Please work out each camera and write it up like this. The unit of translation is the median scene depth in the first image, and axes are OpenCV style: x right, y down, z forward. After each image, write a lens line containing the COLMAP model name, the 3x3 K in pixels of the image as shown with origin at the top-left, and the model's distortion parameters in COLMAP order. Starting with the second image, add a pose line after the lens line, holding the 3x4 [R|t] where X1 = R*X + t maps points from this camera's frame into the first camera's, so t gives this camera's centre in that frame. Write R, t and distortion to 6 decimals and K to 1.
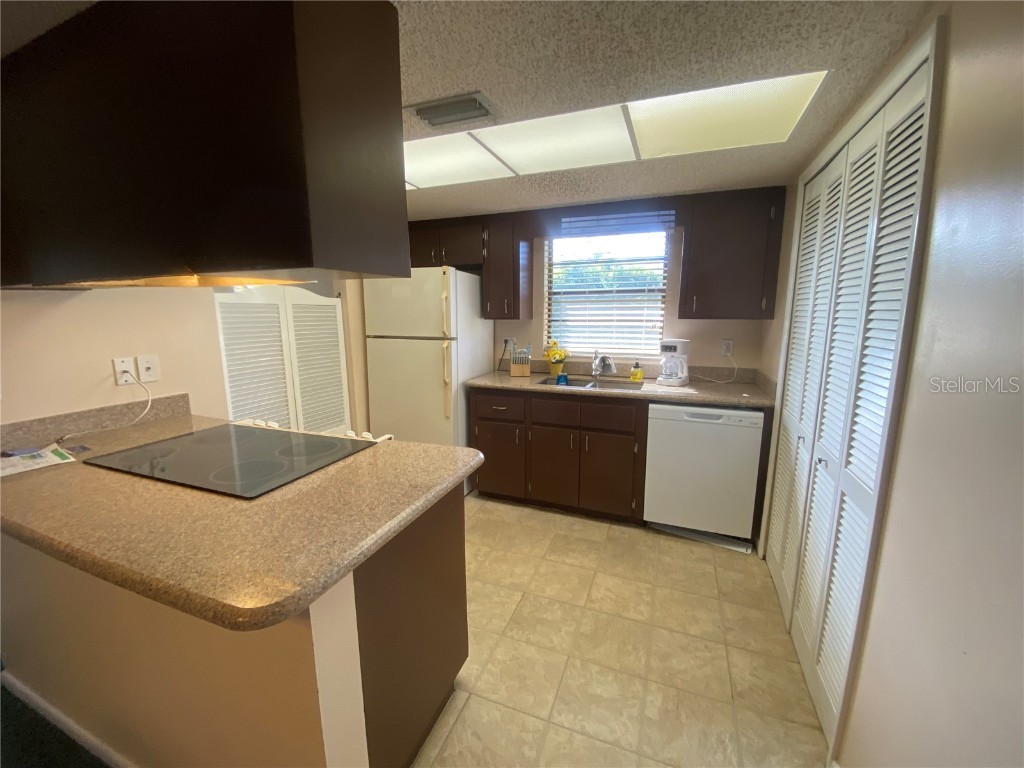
lens RADIAL K [[415.0, 0, 512.0], [0, 415.0, 384.0], [0, 0, 1]] dist [0.025285, -0.024777]
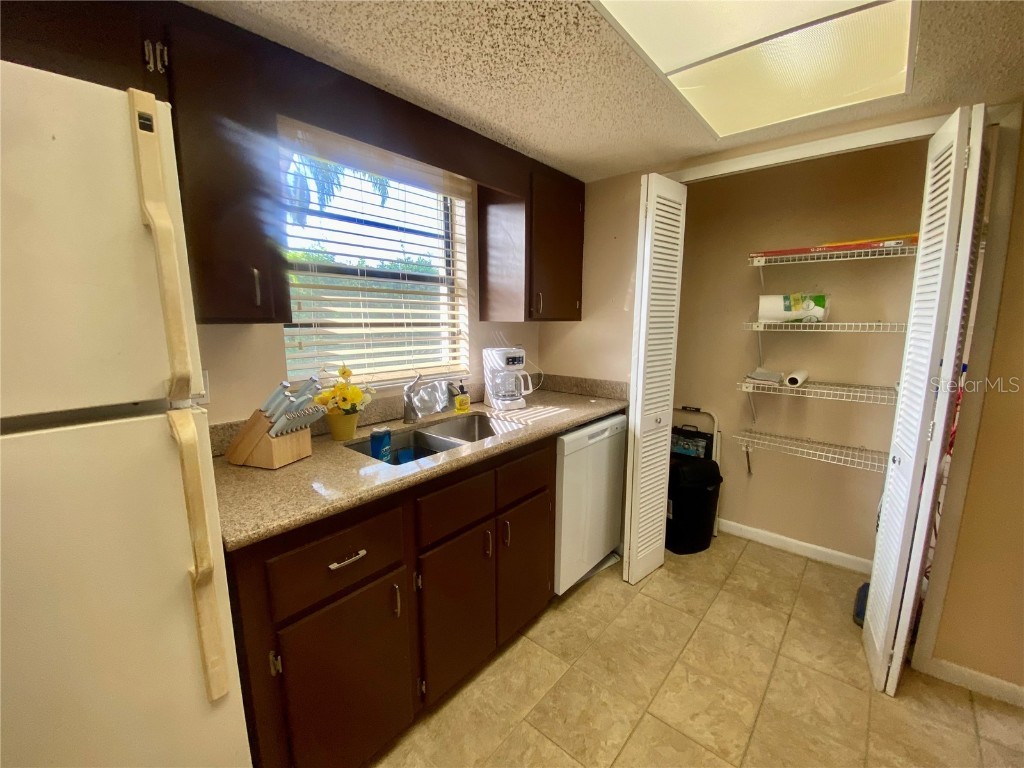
lens RADIAL K [[415.0, 0, 512.0], [0, 415.0, 384.0], [0, 0, 1]] dist [0.025285, -0.024777]
pose [[0.336702, -0.144216, 0.930502, -0.362016], [0.156762, 0.982996, 0.095628, -0.129437], [-0.928470, 0.113670, 0.353584, 0.833762]]
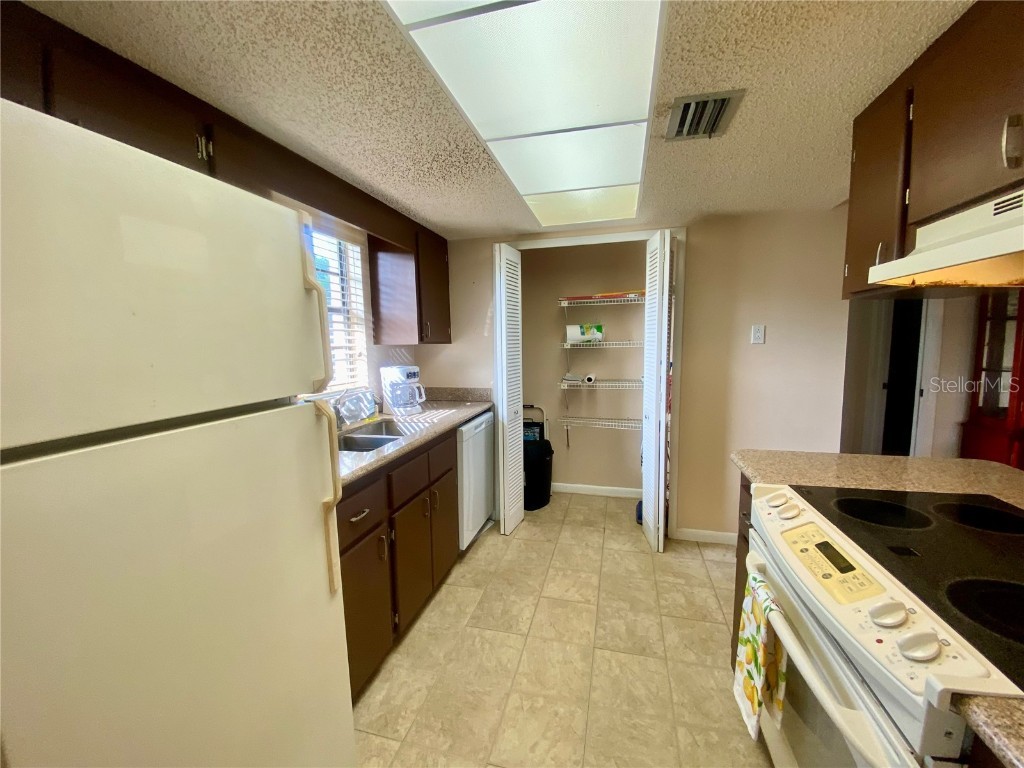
lens RADIAL K [[415.0, 0, 512.0], [0, 415.0, 384.0], [0, 0, 1]] dist [0.025285, -0.024777]
pose [[-0.121544, -0.098137, 0.987723, -0.649800], [0.181130, 0.976199, 0.119281, -0.152894], [-0.975920, 0.193404, -0.100876, 0.979618]]
